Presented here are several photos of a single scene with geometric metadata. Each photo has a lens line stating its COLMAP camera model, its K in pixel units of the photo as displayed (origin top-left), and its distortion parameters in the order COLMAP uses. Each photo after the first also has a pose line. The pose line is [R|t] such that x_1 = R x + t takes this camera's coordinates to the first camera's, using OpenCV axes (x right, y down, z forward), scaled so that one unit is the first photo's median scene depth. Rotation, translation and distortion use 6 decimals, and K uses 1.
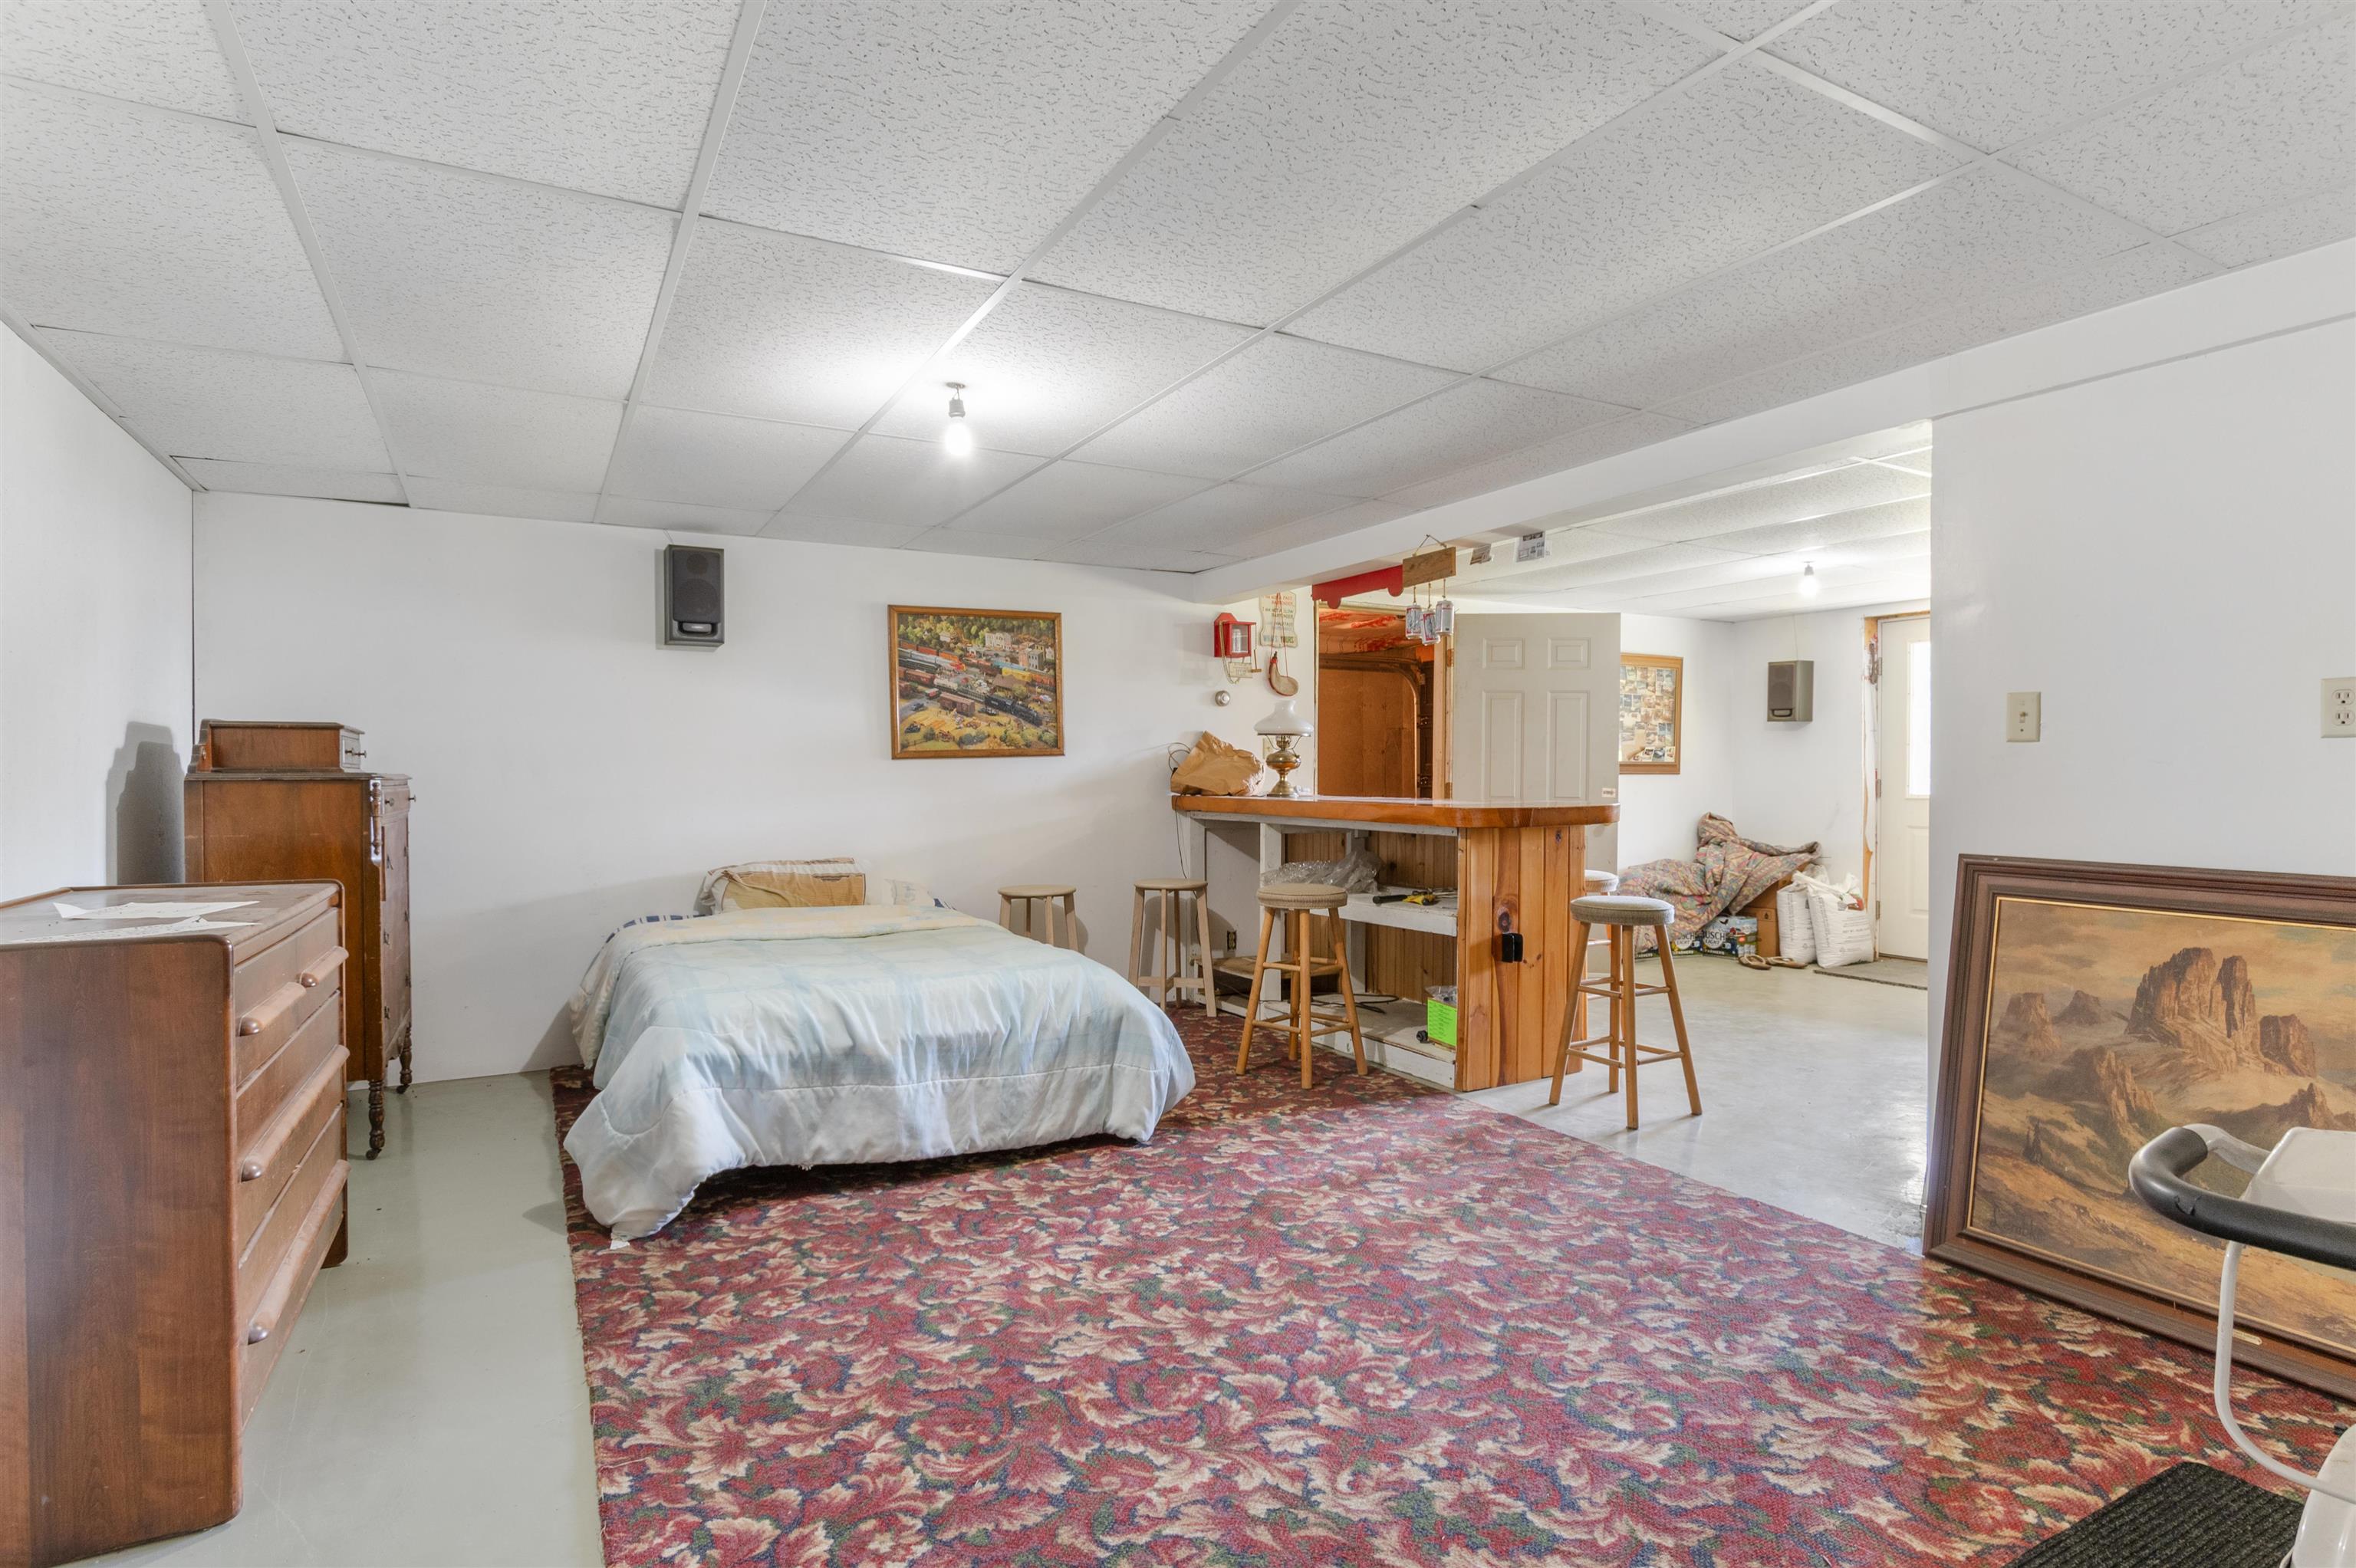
lens RADIAL K [[1204.6, 0, 1208.1], [0, 1204.6, 784.8], [0, 0, 1]] dist [-0.015466, 0.000020]
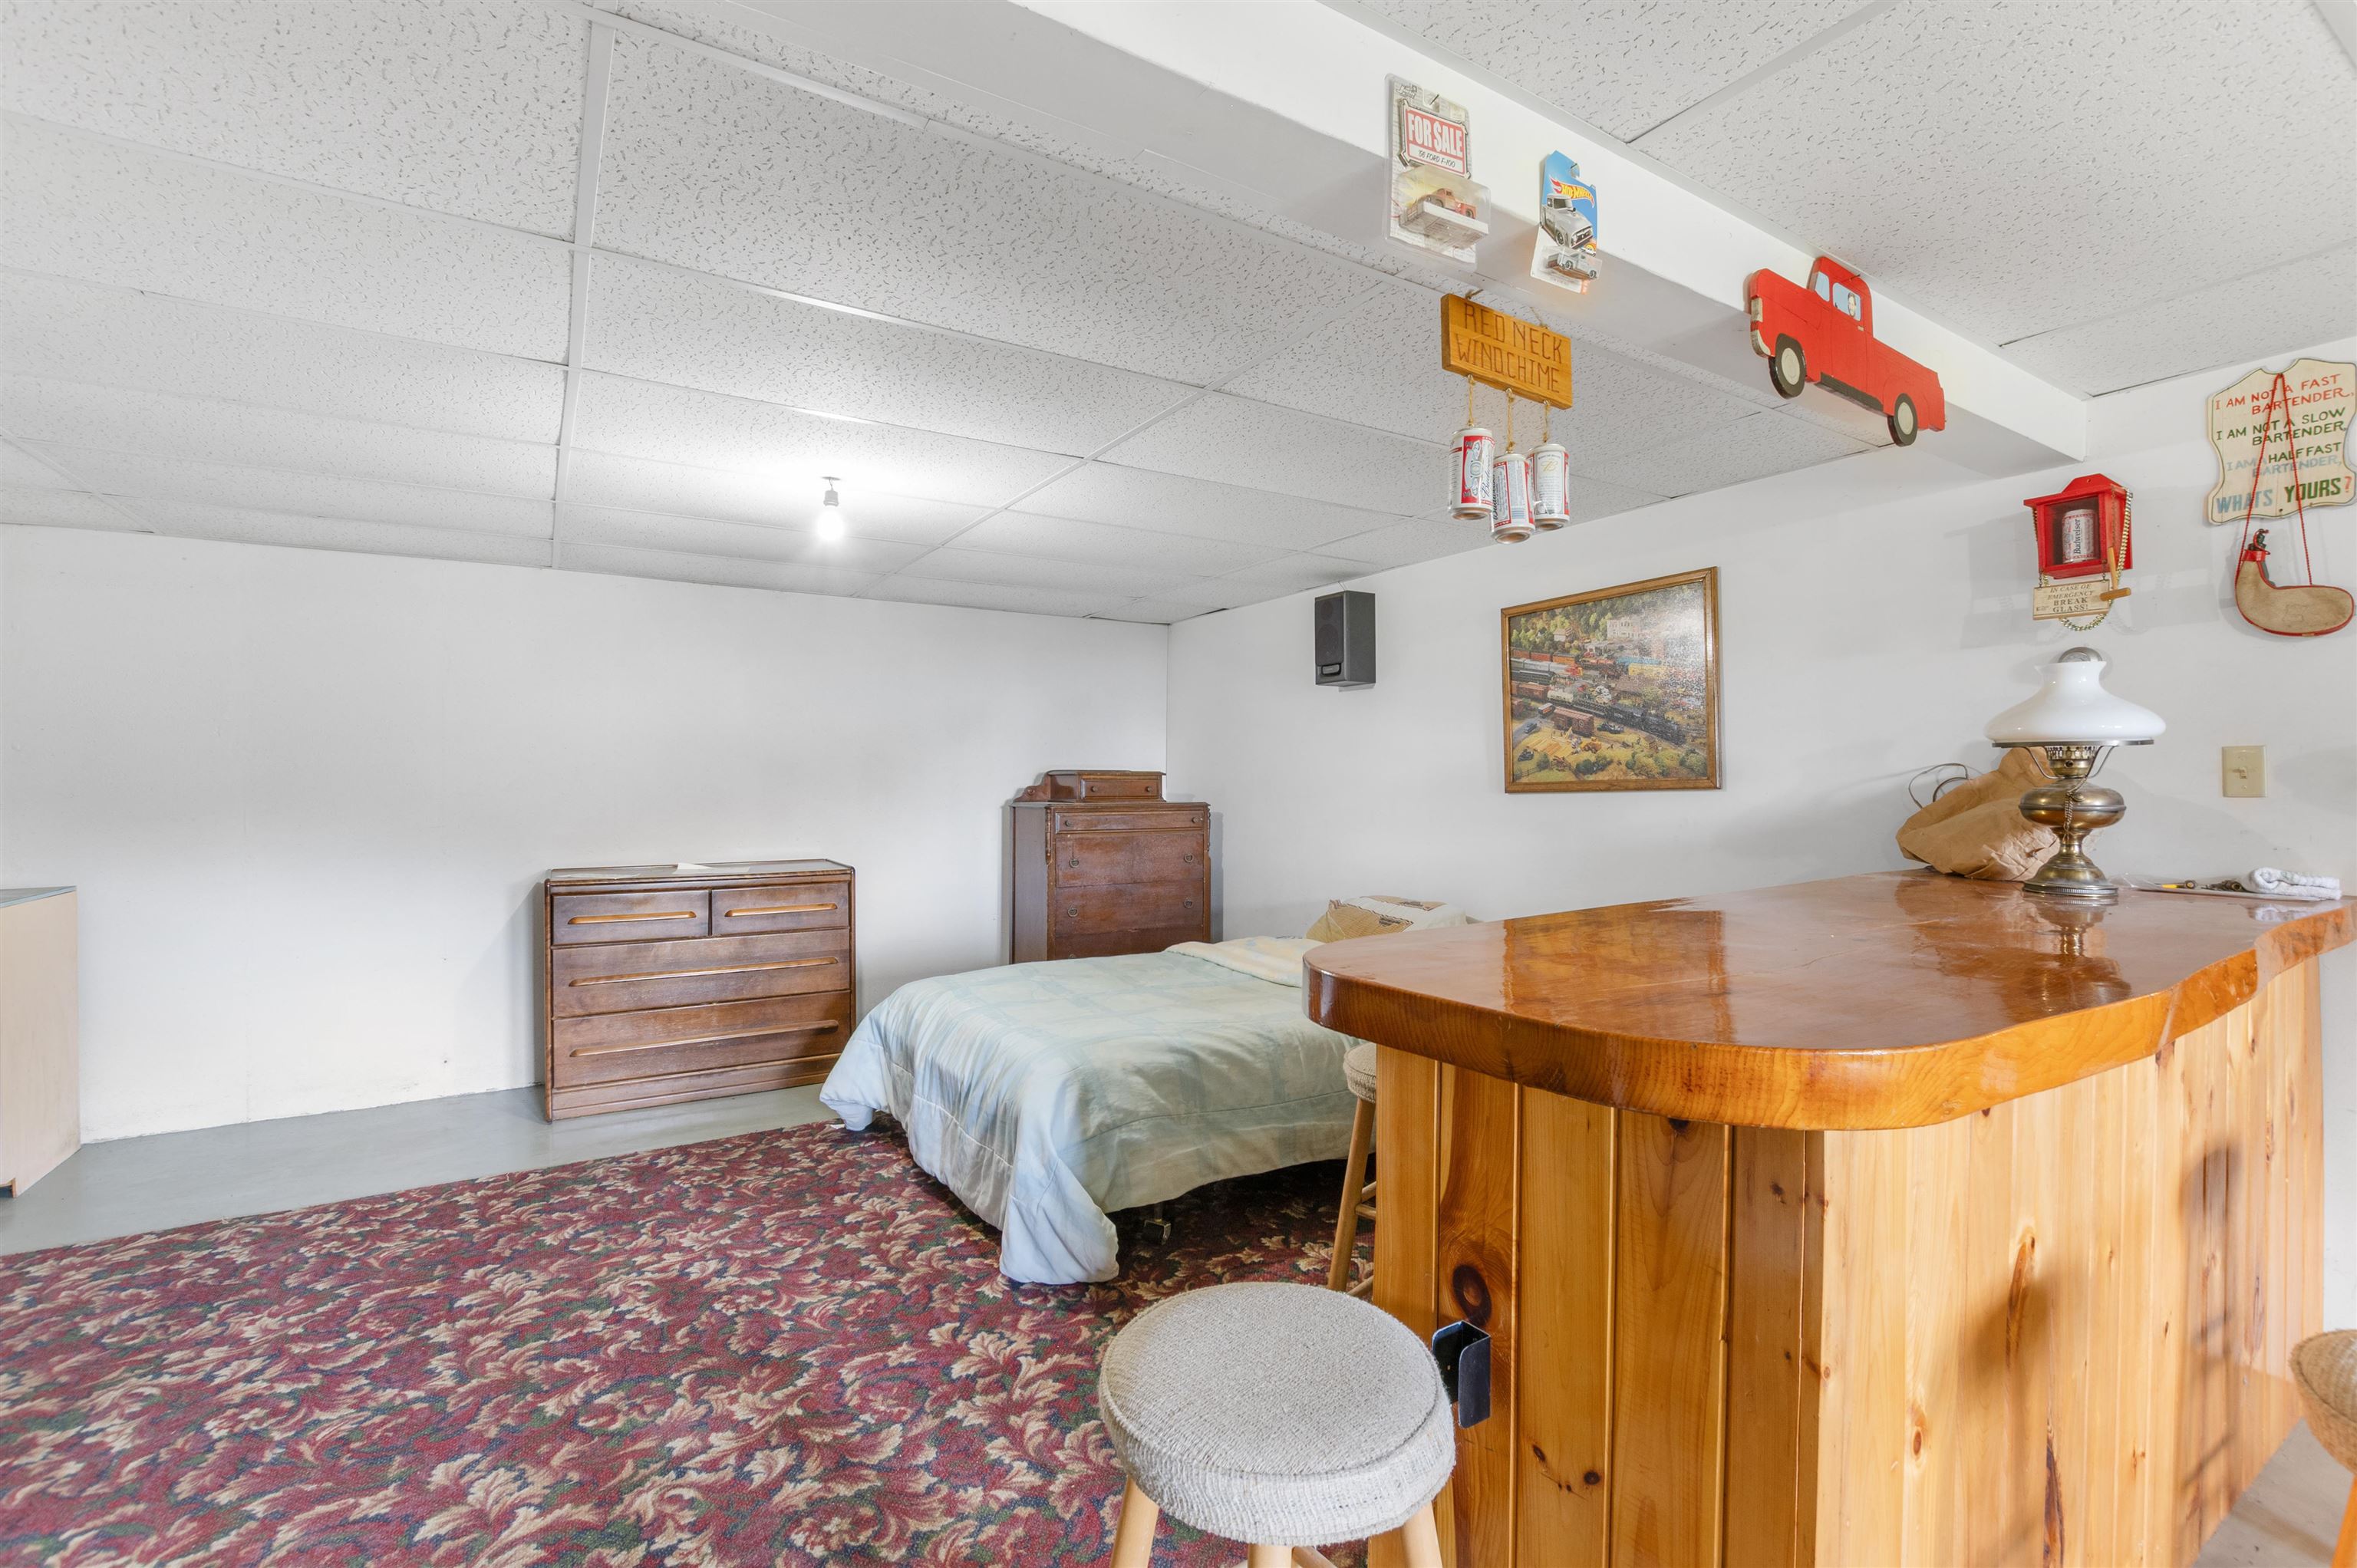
lens RADIAL K [[1051.6, 0, 1190.6], [0, 1051.6, 783.2], [0, 0, 1]] dist [-0.032373, 0.007076]
pose [[0.042239, 0.006850, -0.999084, 0.495436], [-0.004920, 0.999966, 0.006648, -0.034790], [0.999095, 0.004635, 0.042271, 0.819077]]
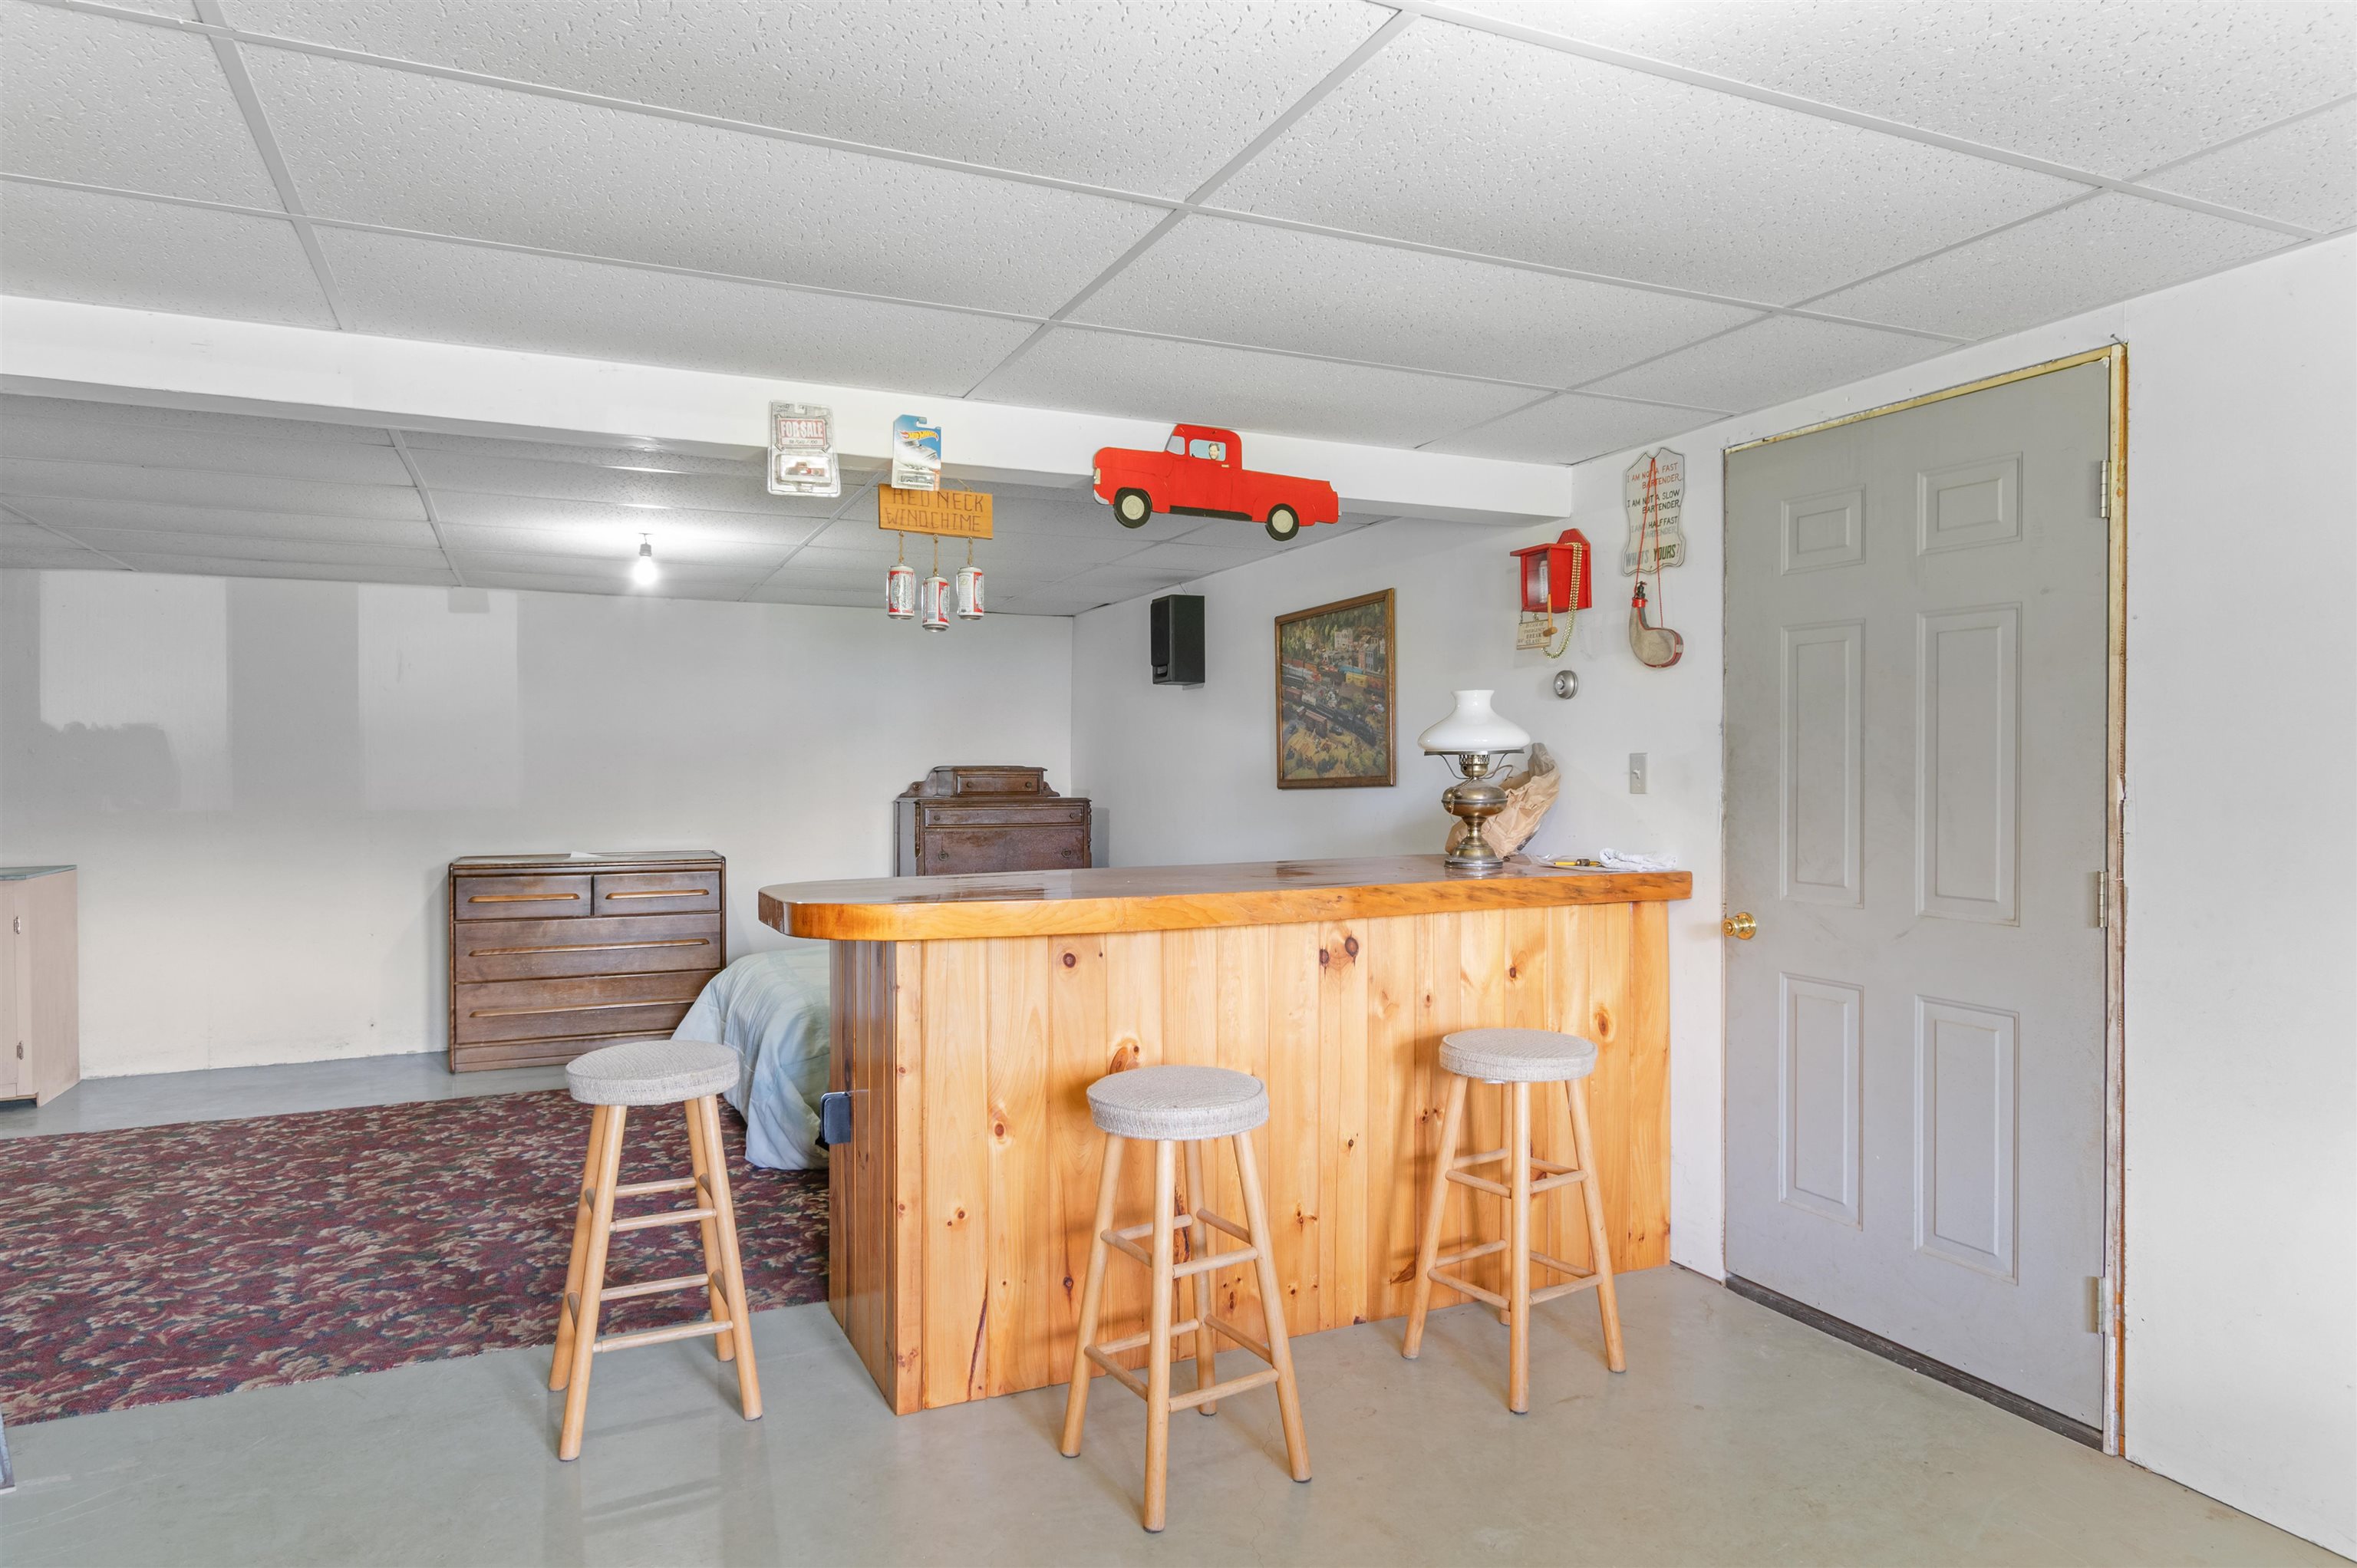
lens RADIAL K [[1418.5, 0, 1199.4], [0, 1418.5, 787.8], [0, 0, 1]] dist [0.000651, 0.003301]
pose [[-0.088682, 0.016928, -0.995916, 0.866874], [-0.003431, 0.999844, 0.017300, -0.043927], [0.996054, 0.004951, -0.088610, 1.128243]]
